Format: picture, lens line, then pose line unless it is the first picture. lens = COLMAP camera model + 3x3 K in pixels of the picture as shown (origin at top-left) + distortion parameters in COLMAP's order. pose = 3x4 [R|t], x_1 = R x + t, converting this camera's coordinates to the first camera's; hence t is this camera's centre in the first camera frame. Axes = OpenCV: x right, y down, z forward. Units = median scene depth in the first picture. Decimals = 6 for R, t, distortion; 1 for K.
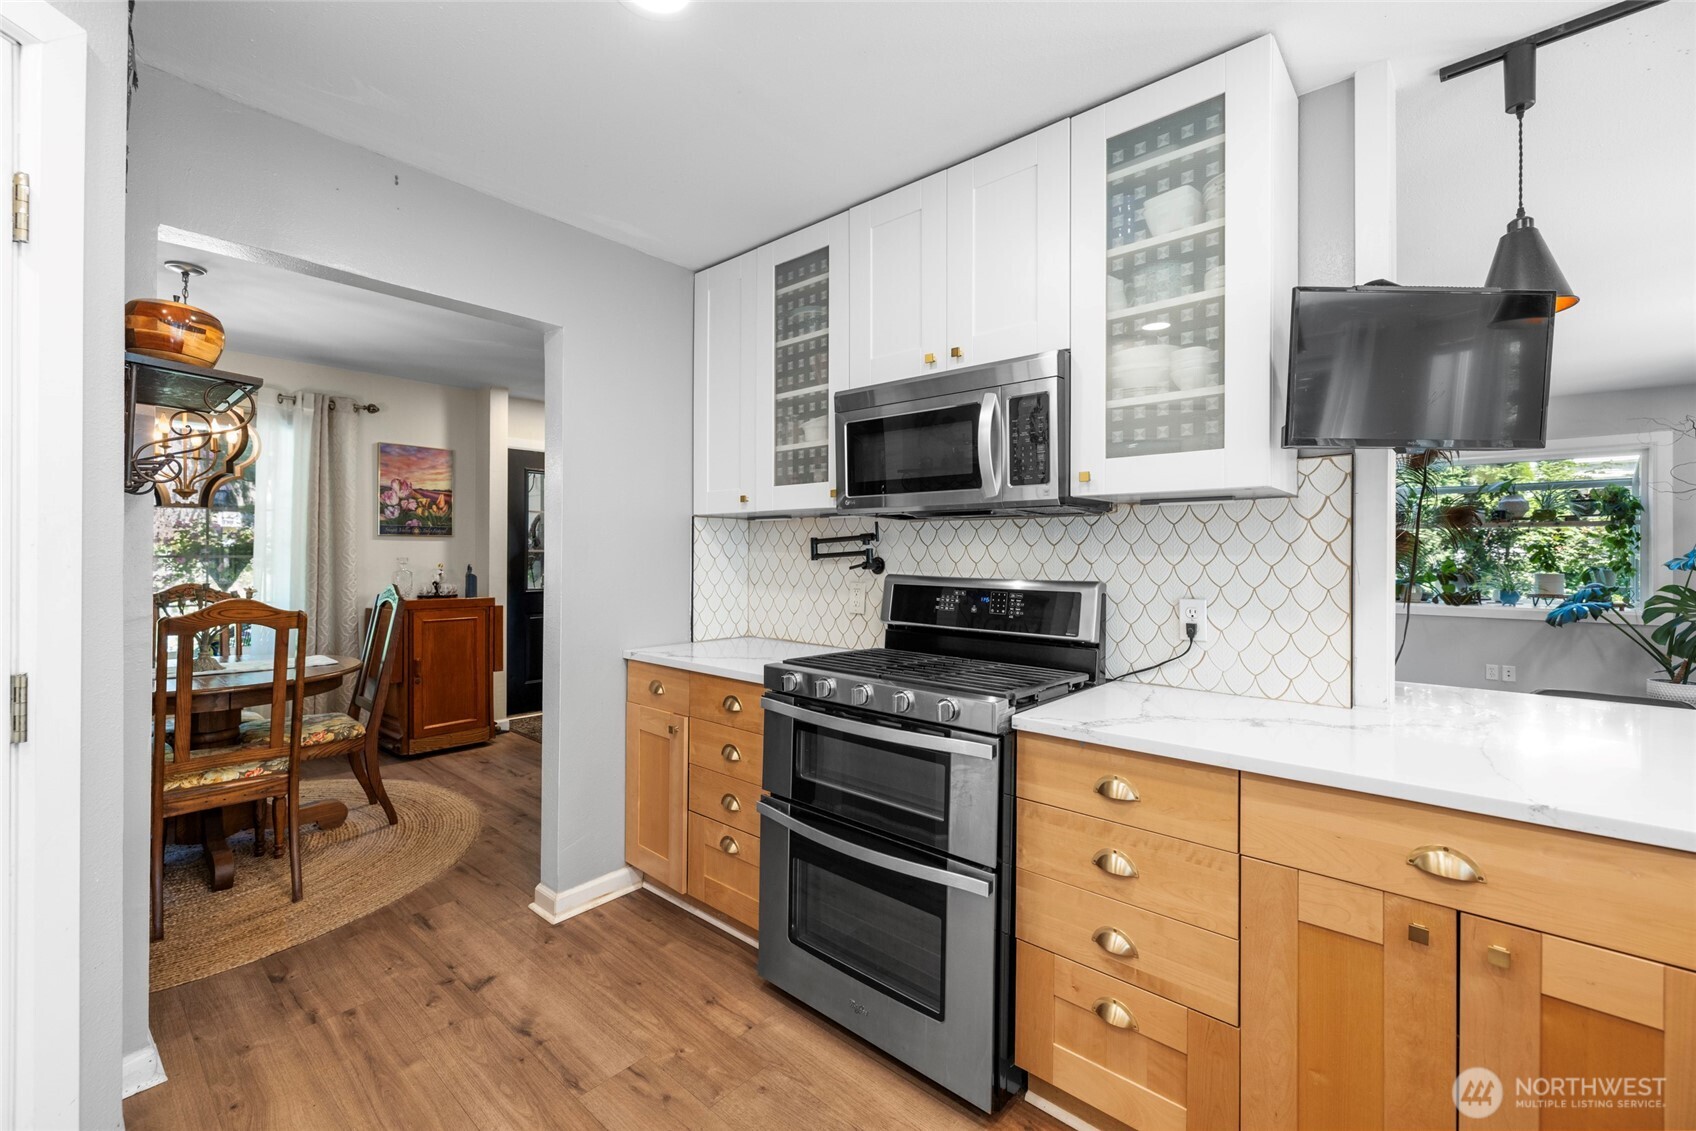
lens RADIAL K [[715.1, 0, 842.3], [0, 715.1, 546.4], [0, 0, 1]] dist [-0.001411, 0.000533]
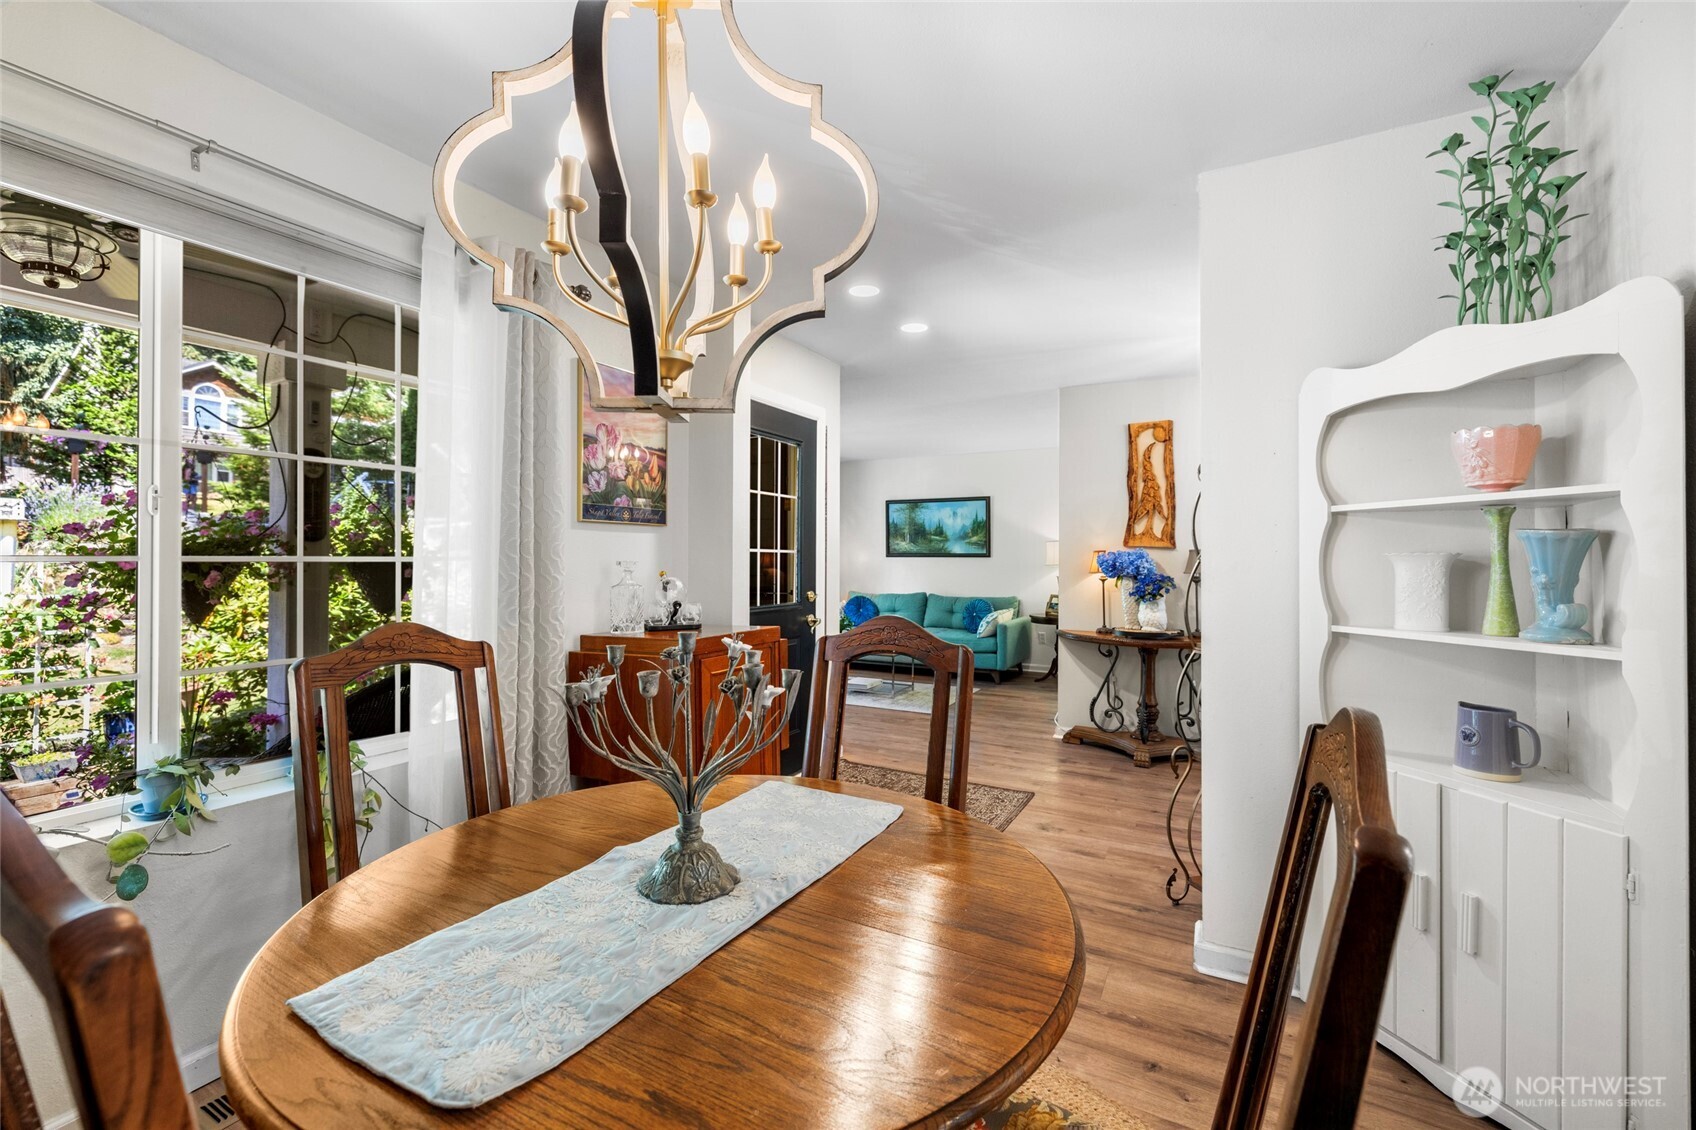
lens RADIAL K [[715.1, 0, 847.2], [0, 715.1, 560.7], [0, 0, 1]] dist [-0.001411, 0.000533]
pose [[0.974873, -0.005829, 0.222683, -1.000932], [0.001317, 0.999791, 0.020407, 0.008738], [-0.222756, -0.019601, 0.974677, 0.689148]]
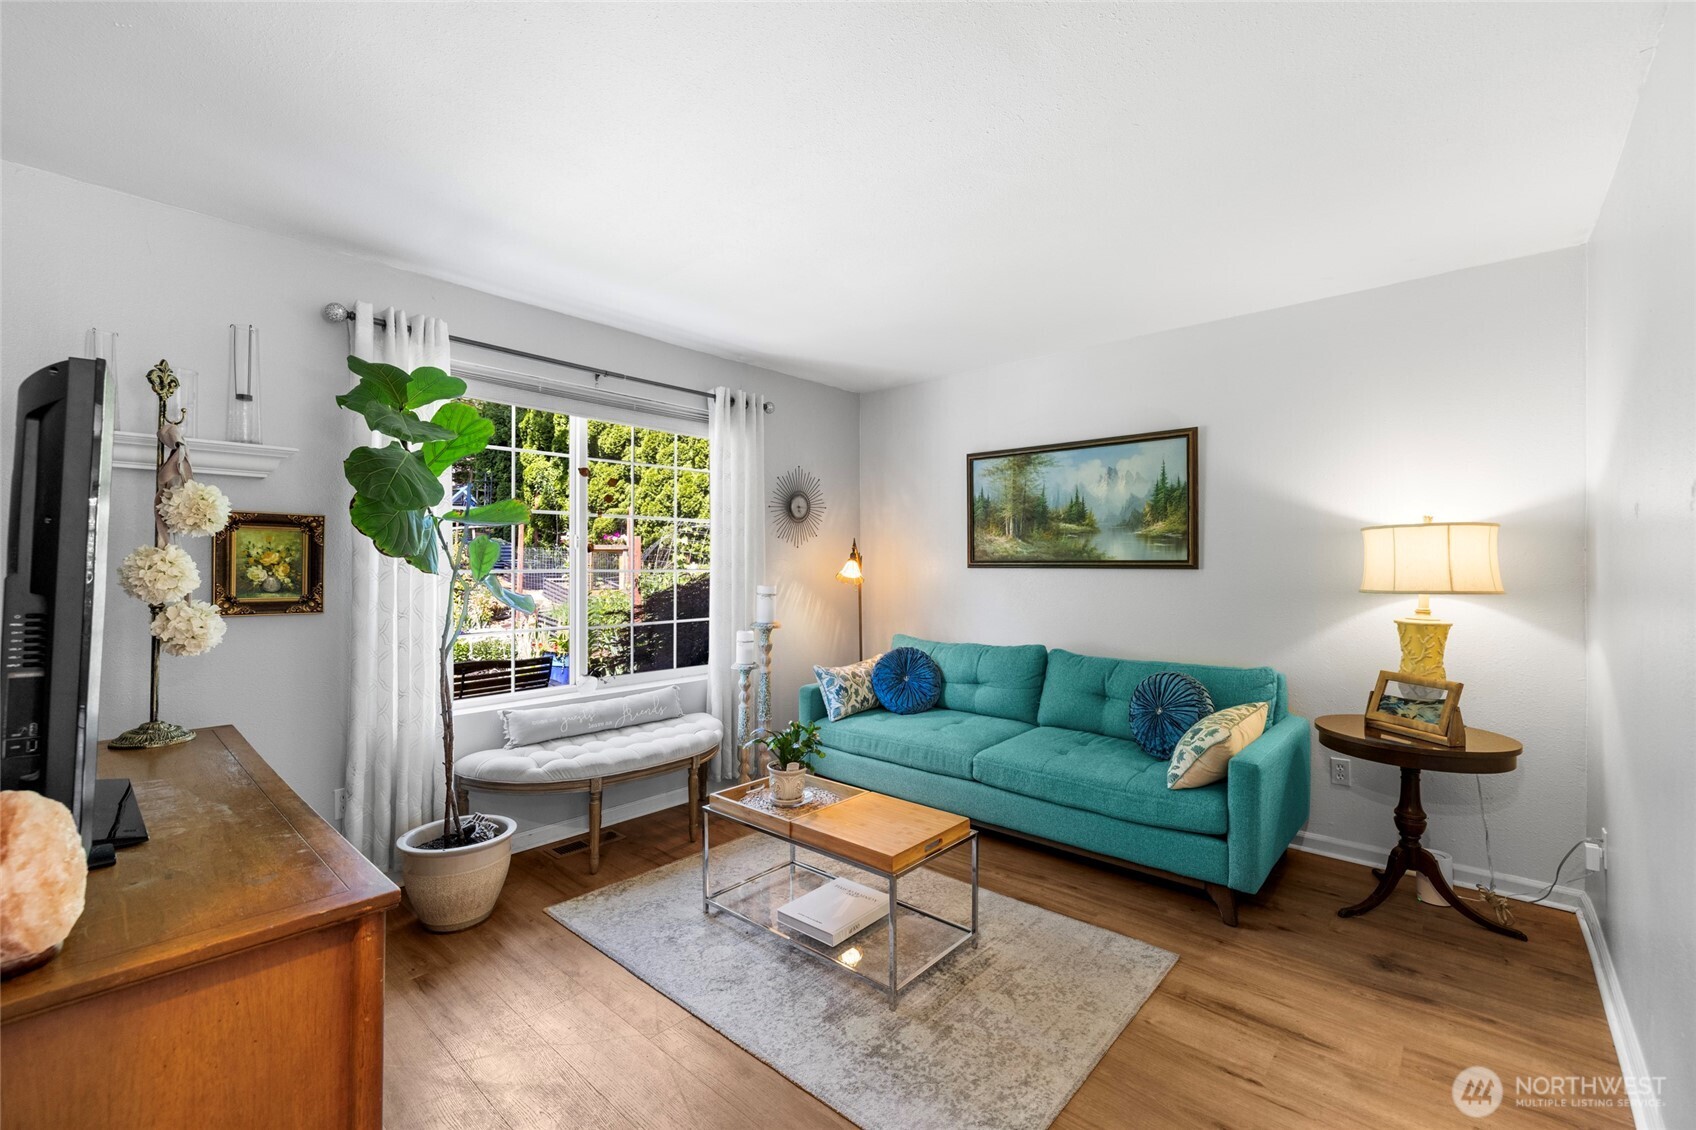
lens RADIAL K [[715.1, 0, 852.0], [0, 715.1, 565.0], [0, 0, 1]] dist [-0.001411, 0.000533]
pose [[0.999987, -0.004401, 0.002625, -0.371322], [0.004358, 0.999858, 0.016305, 0.024905], [-0.002697, -0.016293, 0.999864, 2.200266]]
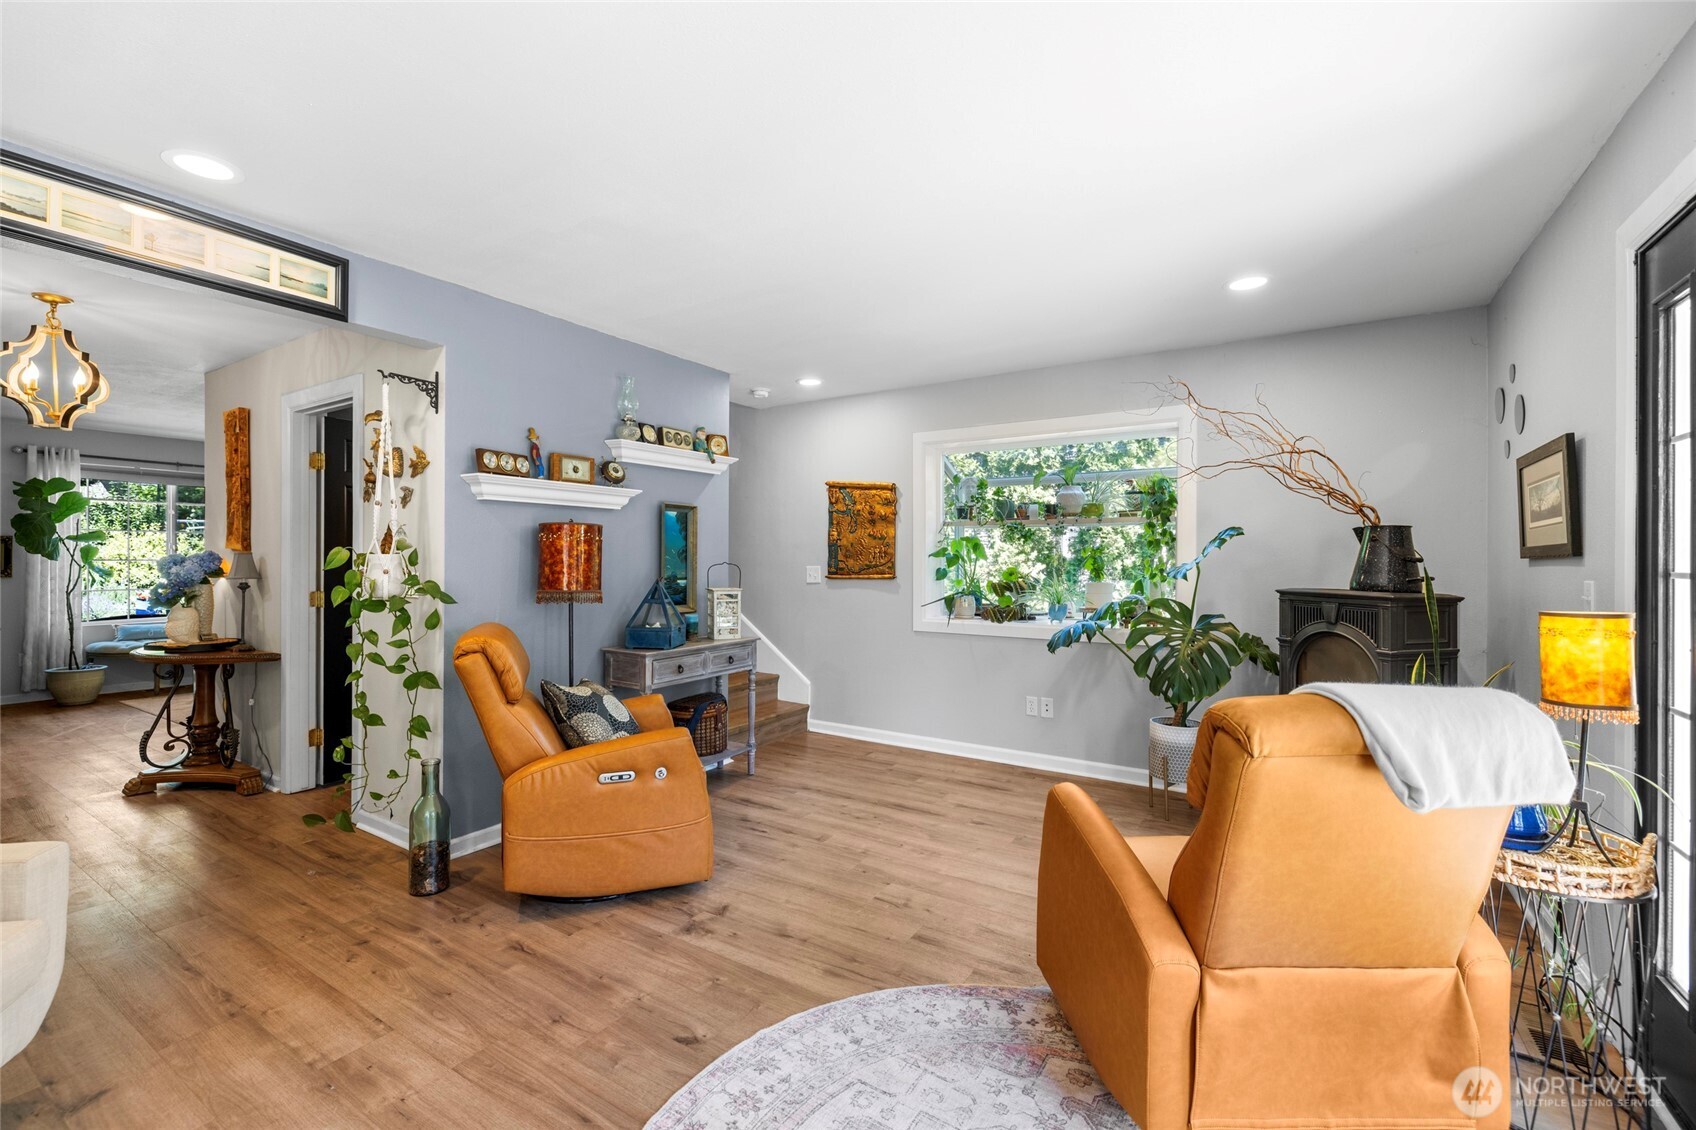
lens RADIAL K [[715.1, 0, 822.4], [0, 715.1, 569.1], [0, 0, 1]] dist [-0.001411, 0.000533]
pose [[0.990150, 0.000581, 0.140012, 1.199343], [-0.004381, 0.999630, 0.026831, 0.003336], [-0.139945, -0.027180, 0.989786, 0.505254]]
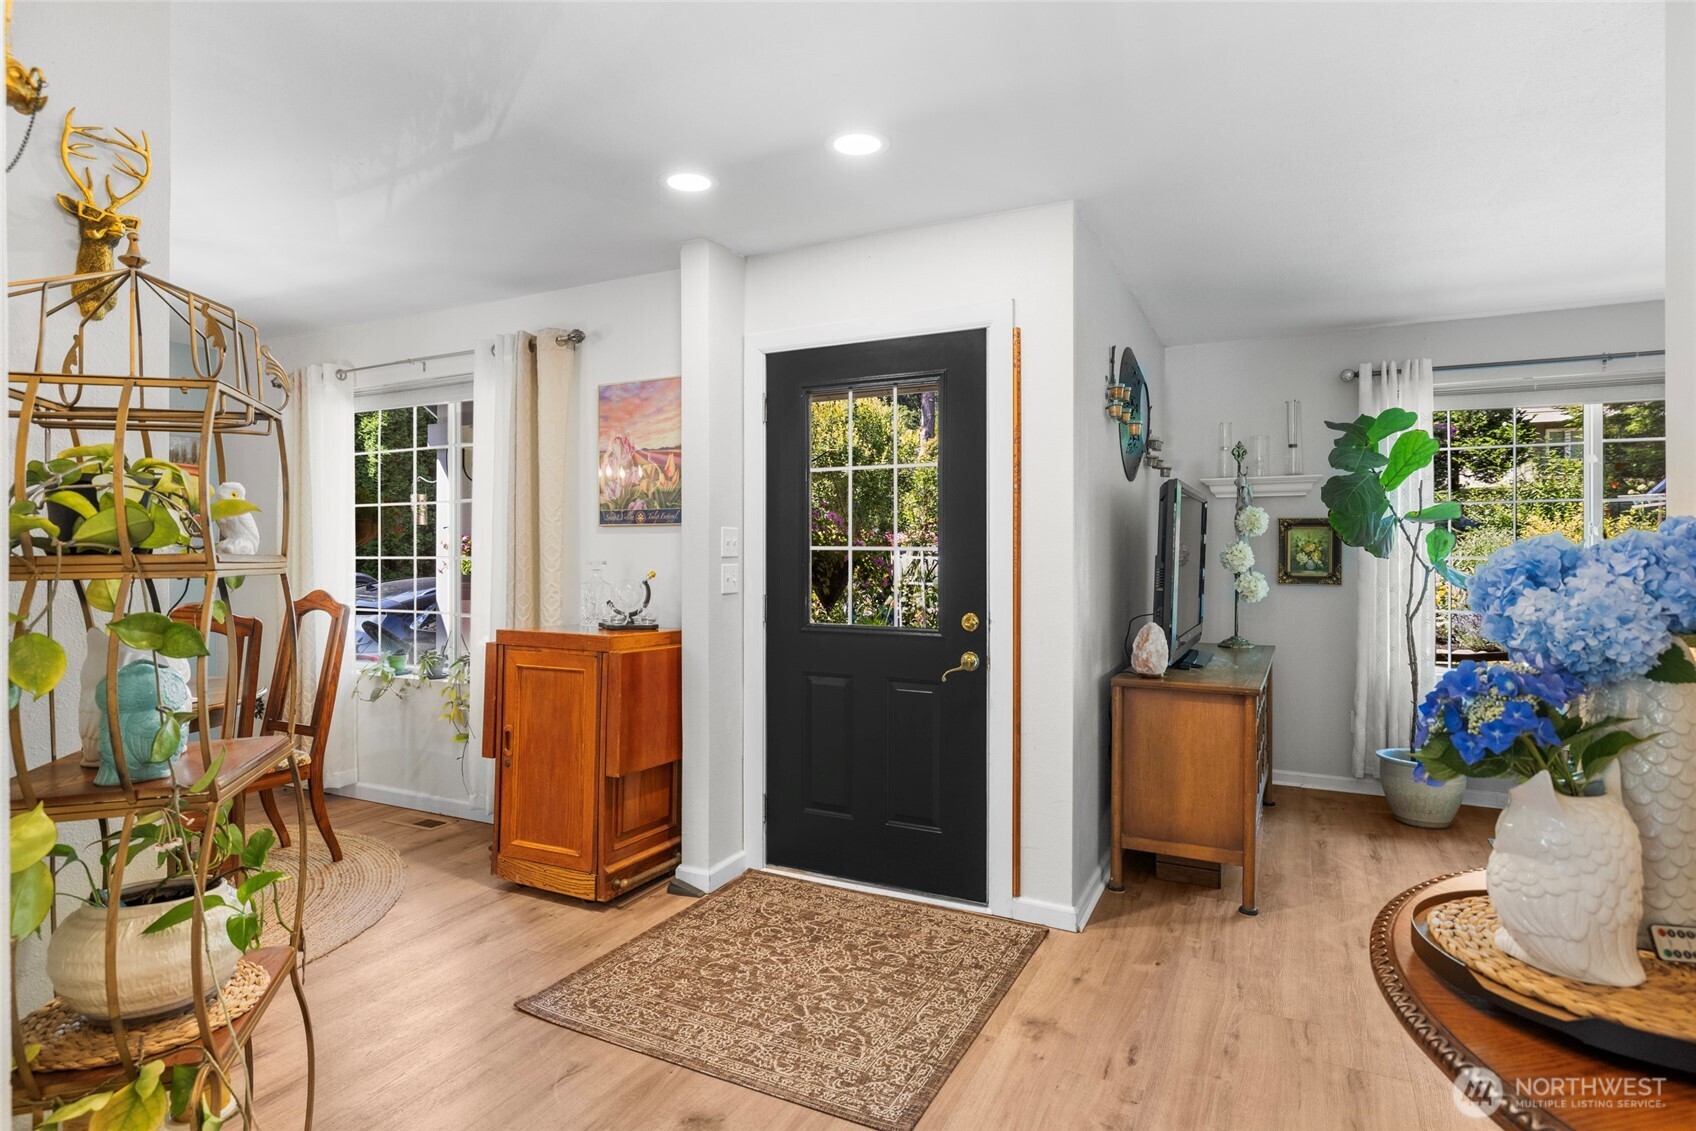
lens RADIAL K [[912.3, 0, 844.3], [0, 912.3, 550.2], [0, 0, 1]] dist [0.000817, 0.001546]
pose [[0.268114, -0.006641, -0.963364, 0.392942], [0.017087, 0.999852, -0.002137, 0.021139], [0.963236, -0.015888, 0.268188, 1.746900]]
